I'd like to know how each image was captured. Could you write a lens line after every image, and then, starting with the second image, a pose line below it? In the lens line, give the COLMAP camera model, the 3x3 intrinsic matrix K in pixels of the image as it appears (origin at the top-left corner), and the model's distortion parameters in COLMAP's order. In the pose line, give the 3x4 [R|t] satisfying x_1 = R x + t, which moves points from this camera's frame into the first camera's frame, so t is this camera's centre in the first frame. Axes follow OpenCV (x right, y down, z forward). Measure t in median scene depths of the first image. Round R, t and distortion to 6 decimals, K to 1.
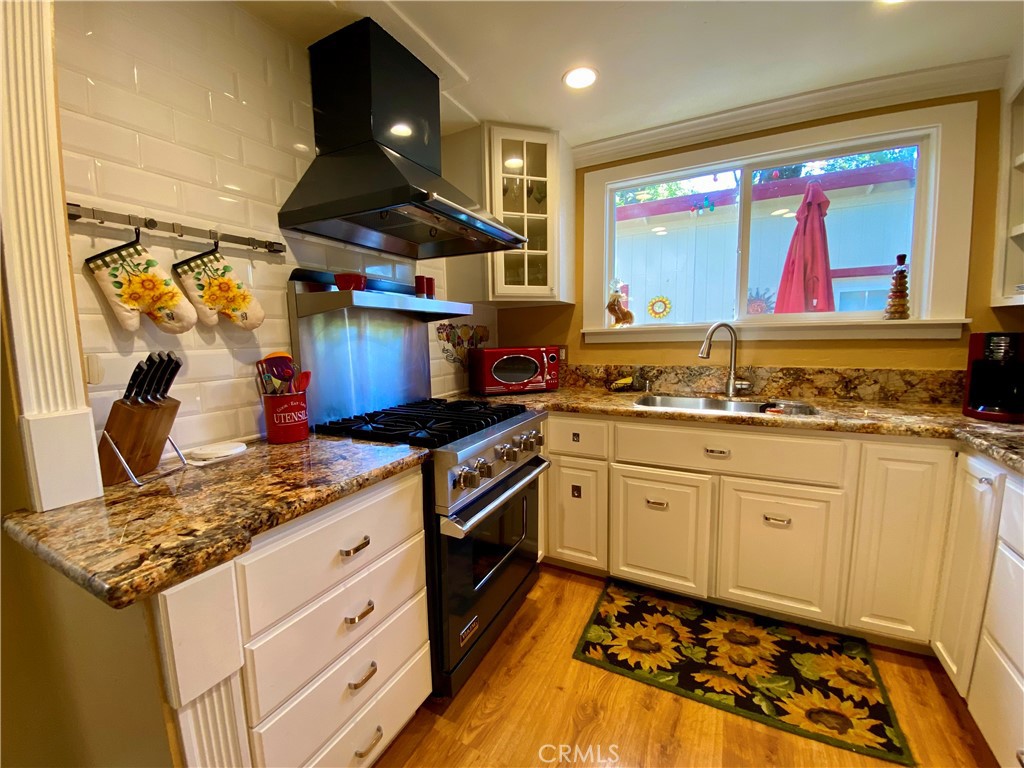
lens RADIAL K [[416.0, 0, 502.6], [0, 416.0, 387.5], [0, 0, 1]] dist [0.000824, -0.009460]
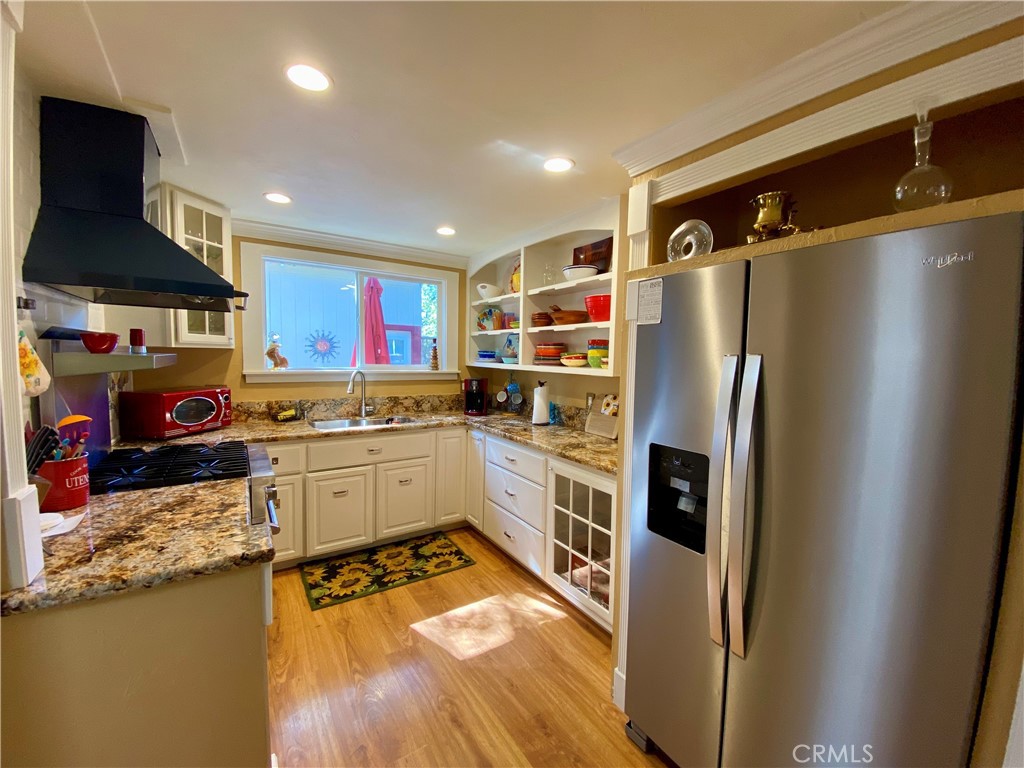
lens RADIAL K [[416.0, 0, 510.7], [0, 416.0, 383.9], [0, 0, 1]] dist [0.000824, -0.009460]
pose [[0.478507, -0.028677, 0.877615, -0.717303], [0.075966, 0.997071, -0.008839, -0.057995], [-0.874792, 0.070898, 0.479284, -0.320983]]
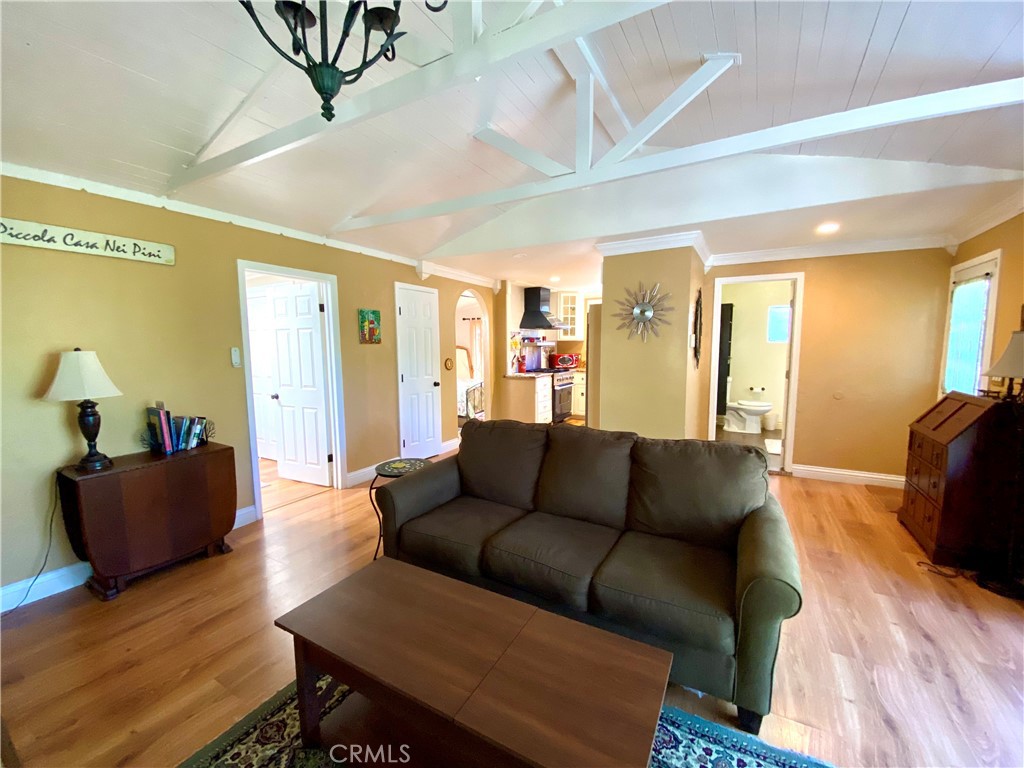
lens RADIAL K [[416.0, 0, 501.9], [0, 416.0, 385.9], [0, 0, 1]] dist [0.000824, -0.009460]
pose [[0.998224, 0.018264, -0.056702, -0.393305], [-0.019322, 0.999648, -0.018168, 0.315663], [0.056350, 0.019231, 0.998226, -3.265985]]
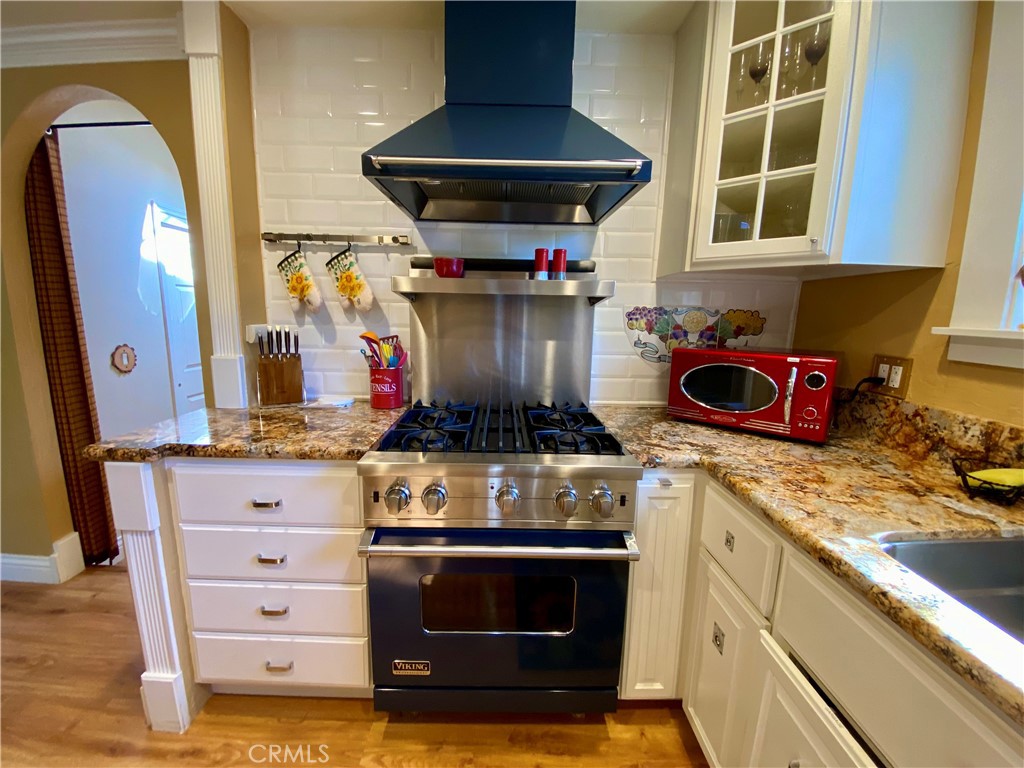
lens RADIAL K [[416.0, 0, 503.5], [0, 416.0, 383.1], [0, 0, 1]] dist [0.000824, -0.009460]
pose [[0.464863, 0.178836, -0.867133, 0.555180], [-0.135505, 0.982220, 0.129928, -0.116769], [0.874952, 0.057102, 0.480831, 0.615390]]
